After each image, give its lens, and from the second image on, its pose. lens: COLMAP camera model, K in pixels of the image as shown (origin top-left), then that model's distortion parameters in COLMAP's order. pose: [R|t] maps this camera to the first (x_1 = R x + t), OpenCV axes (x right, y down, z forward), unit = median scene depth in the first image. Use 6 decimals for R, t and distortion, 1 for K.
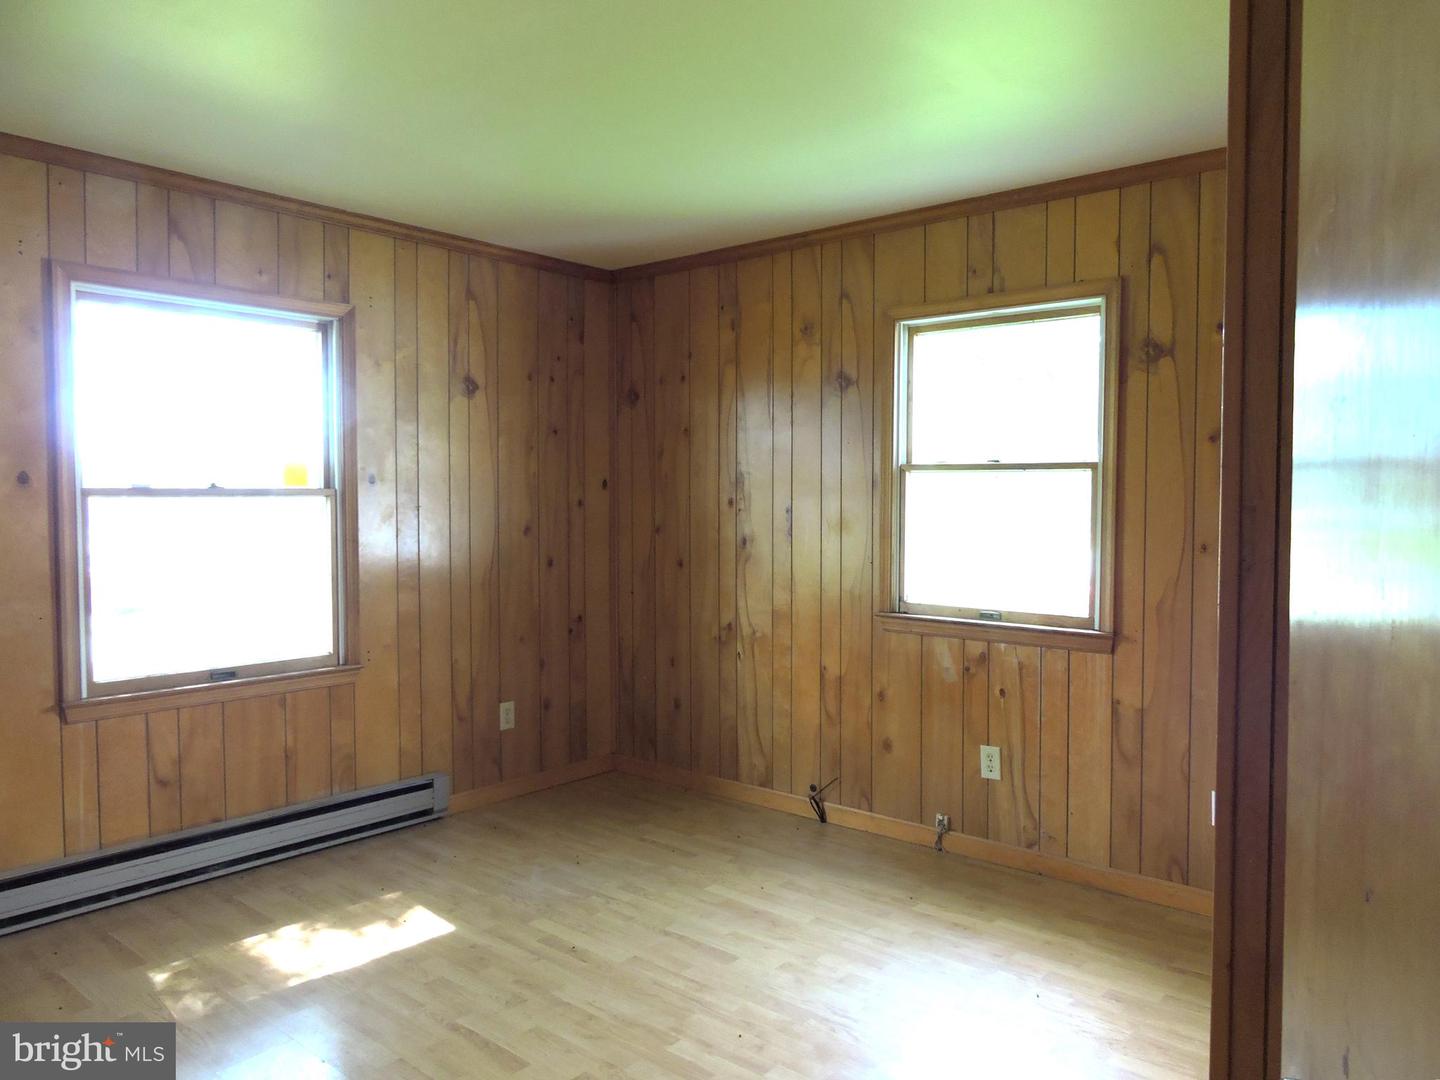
lens RADIAL K [[1041.7, 0, 718.5], [0, 1041.7, 533.1], [0, 0, 1]] dist [-0.004030, -0.007349]
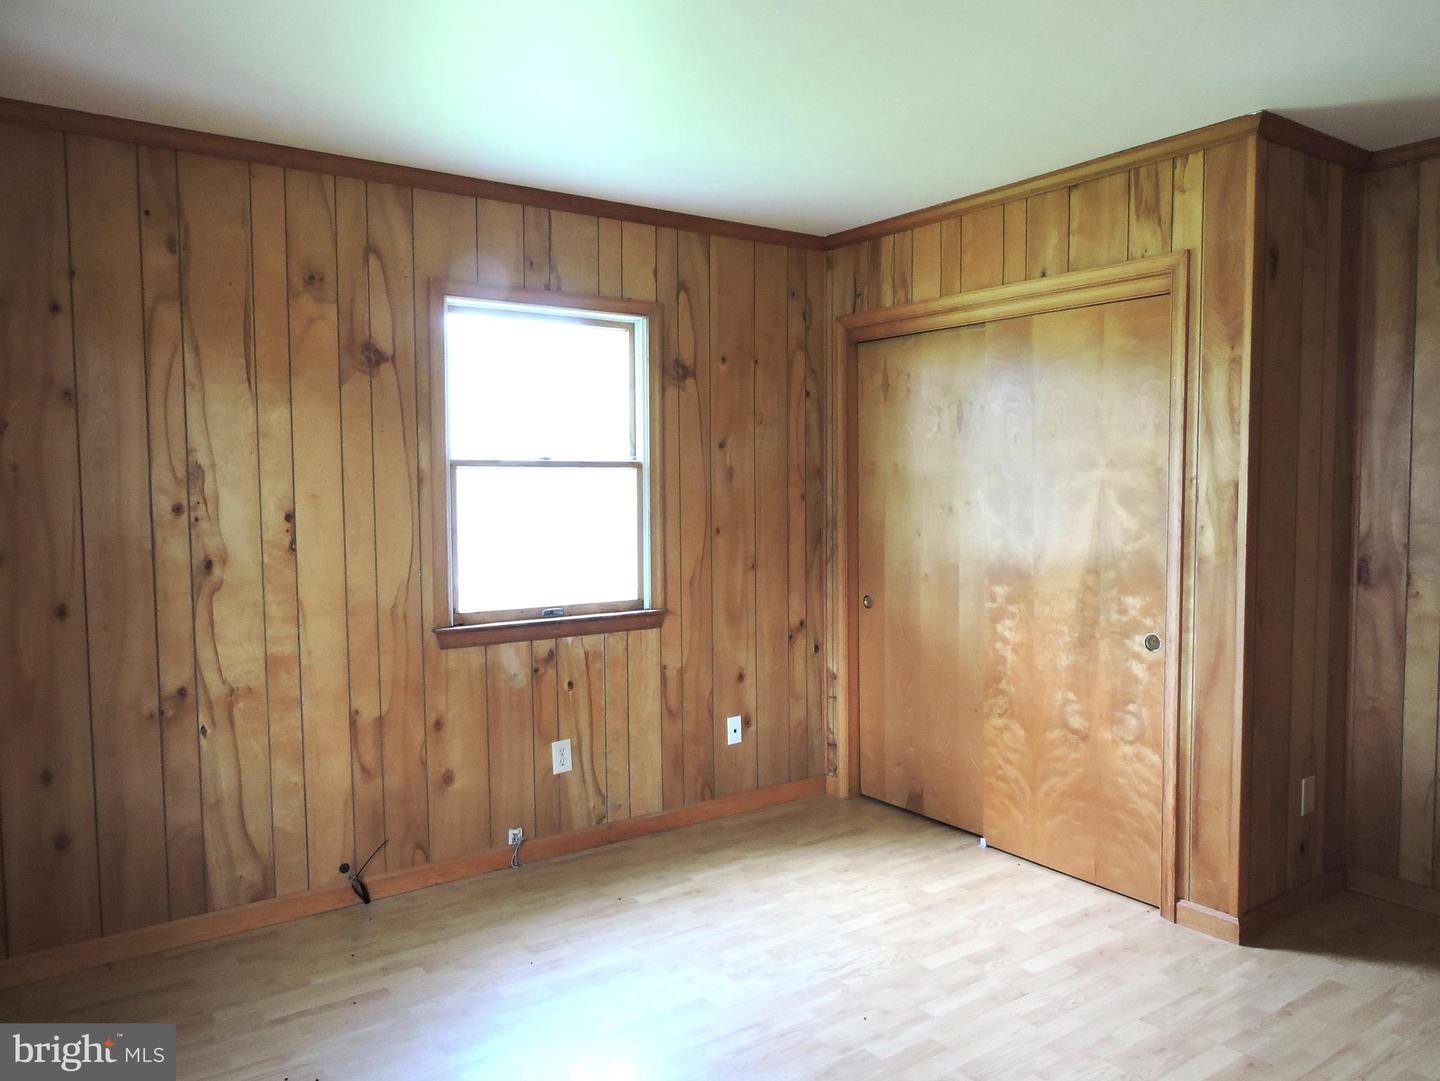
lens RADIAL K [[1041.7, 0, 719.3], [0, 1041.7, 544.5], [0, 0, 1]] dist [-0.004030, -0.007349]
pose [[0.235707, -0.056773, 0.970165, -0.649299], [0.047724, 0.997764, 0.046793, -0.024579], [-0.970652, 0.035270, 0.237889, 0.582469]]
